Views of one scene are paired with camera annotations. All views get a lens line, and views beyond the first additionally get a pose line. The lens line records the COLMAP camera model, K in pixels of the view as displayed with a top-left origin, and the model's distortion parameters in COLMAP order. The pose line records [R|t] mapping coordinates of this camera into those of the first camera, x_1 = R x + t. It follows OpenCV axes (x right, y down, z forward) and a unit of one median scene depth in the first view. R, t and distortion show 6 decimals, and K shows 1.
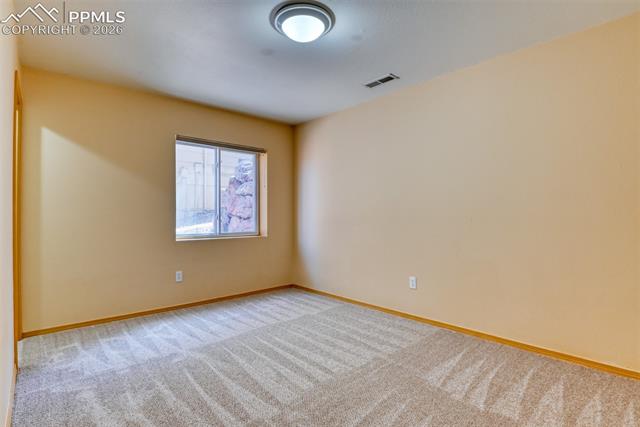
lens RADIAL K [[317.2, 0, 318.9], [0, 317.2, 213.1], [0, 0, 1]] dist [-0.021724, -0.003450]
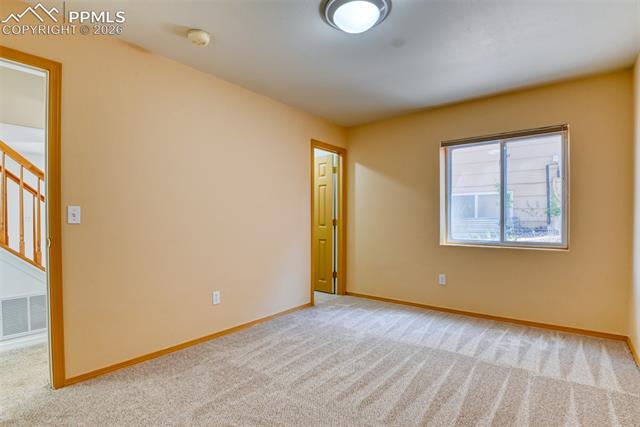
lens RADIAL K [[317.2, 0, 319.1], [0, 317.2, 218.6], [0, 0, 1]] dist [-0.021724, -0.003450]
pose [[0.167490, -0.001460, -0.985873, 0.583275], [0.008319, 0.999965, -0.000067, -0.000772], [0.985839, -0.008190, 0.167496, 0.504553]]
